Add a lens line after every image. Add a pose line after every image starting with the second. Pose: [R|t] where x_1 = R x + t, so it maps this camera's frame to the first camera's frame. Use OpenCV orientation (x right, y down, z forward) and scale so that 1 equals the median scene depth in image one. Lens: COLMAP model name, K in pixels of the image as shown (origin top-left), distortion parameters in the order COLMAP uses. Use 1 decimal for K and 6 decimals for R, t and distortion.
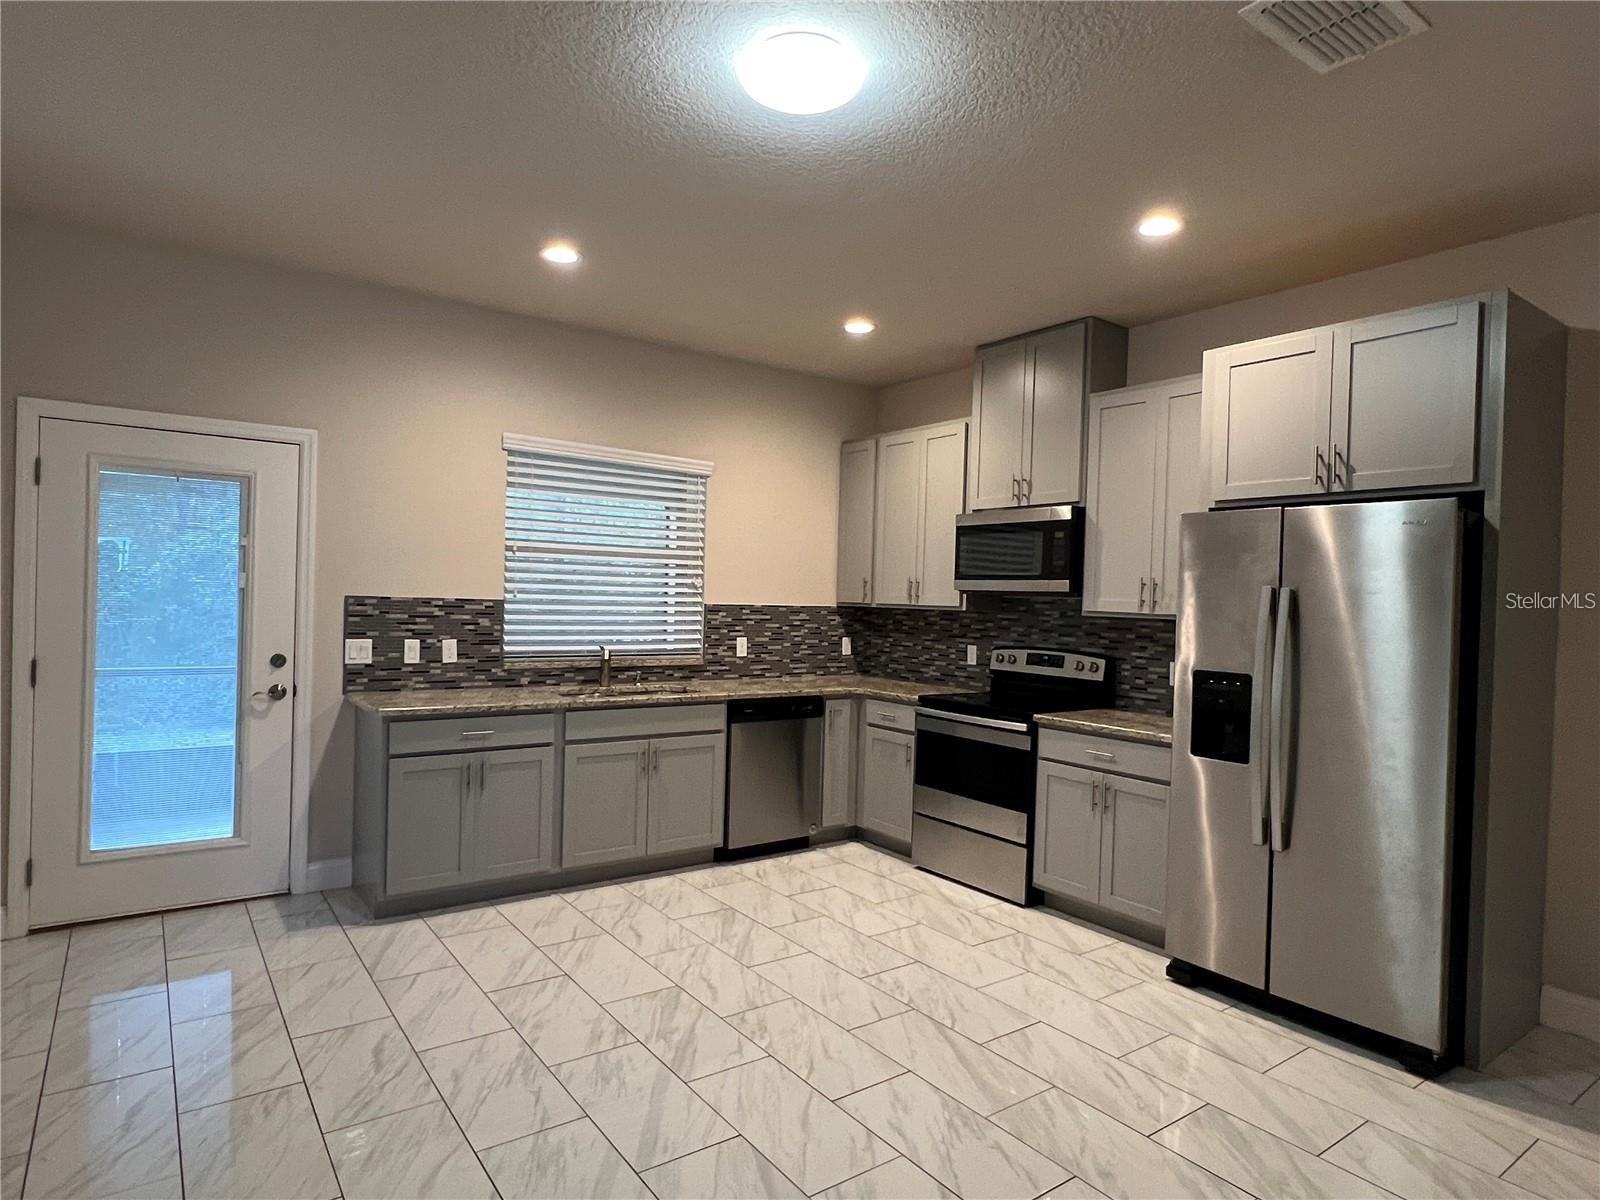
lens RADIAL K [[911.4, 0, 797.2], [0, 911.4, 603.1], [0, 0, 1]] dist [0.004787, 0.001024]
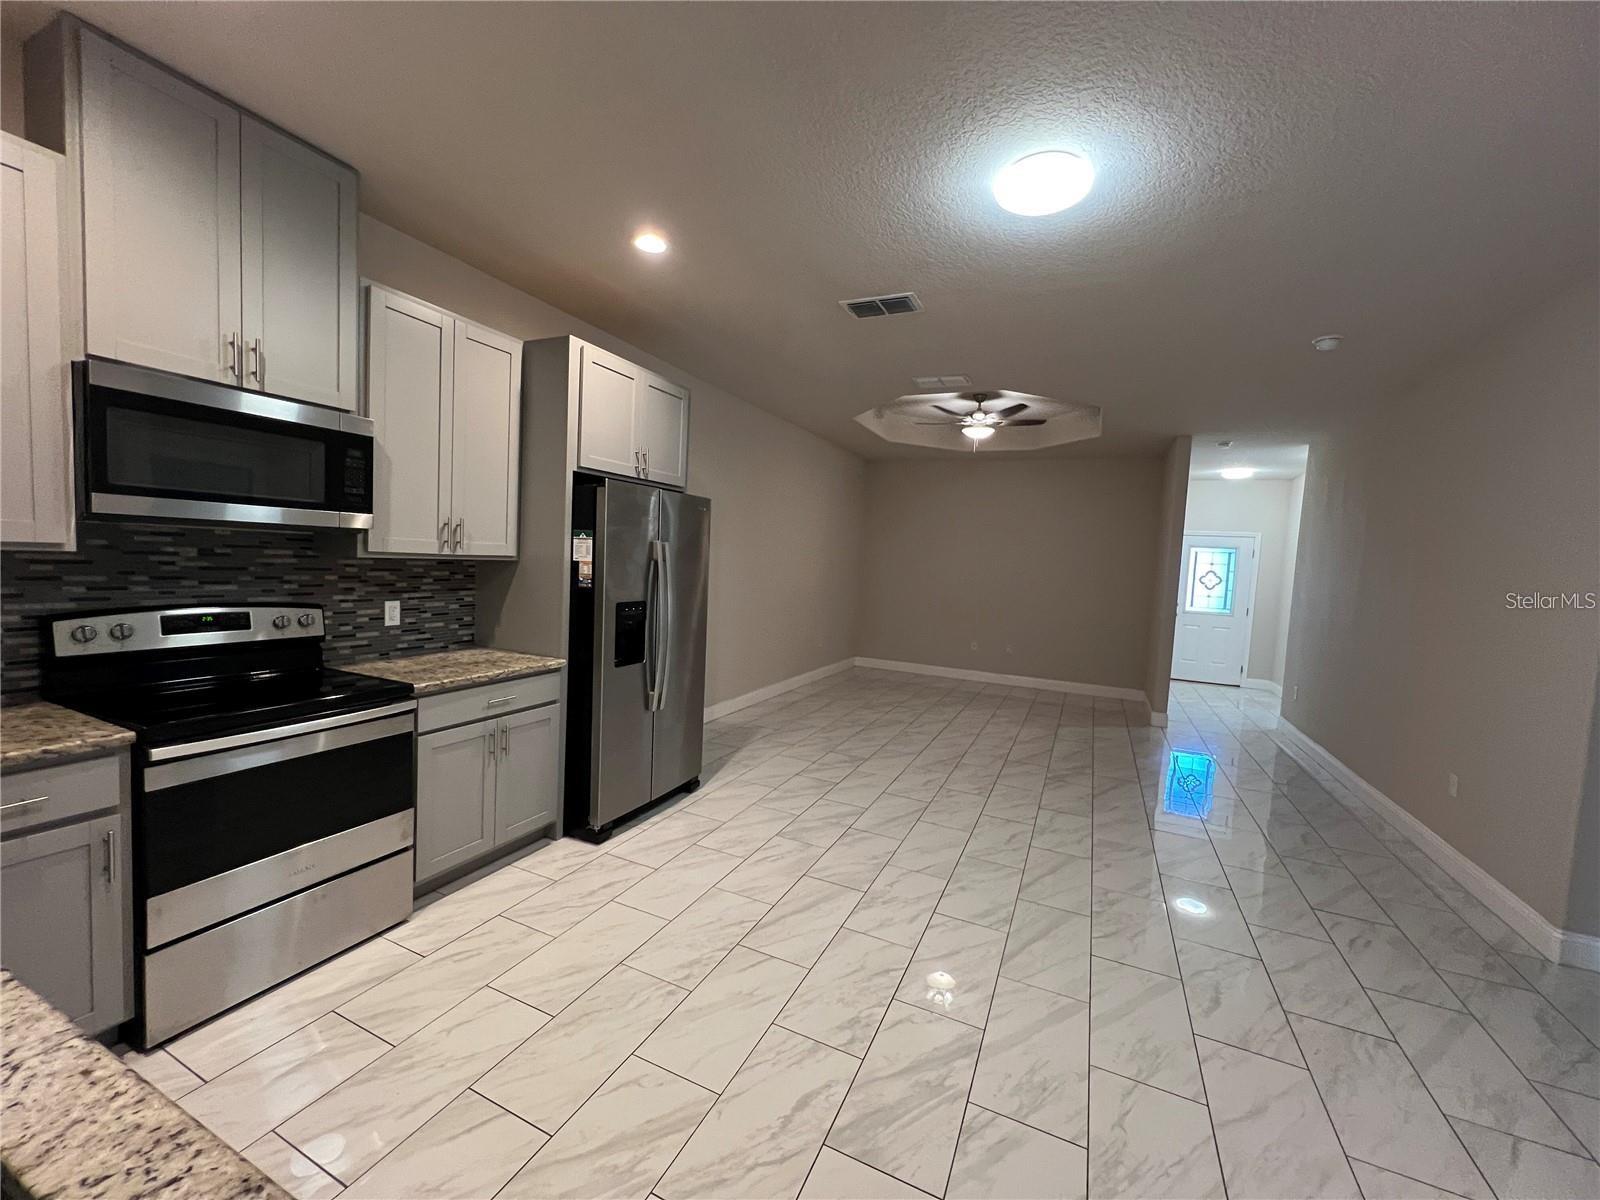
lens RADIAL K [[639.1, 0, 797.3], [0, 639.1, 598.3], [0, 0, 1]] dist [-0.001246, 0.000132]
pose [[-0.480647, -0.108359, 0.870193, -0.396877], [-0.056706, 0.994100, 0.092467, -0.026208], [-0.875079, -0.004902, -0.483956, 1.001256]]
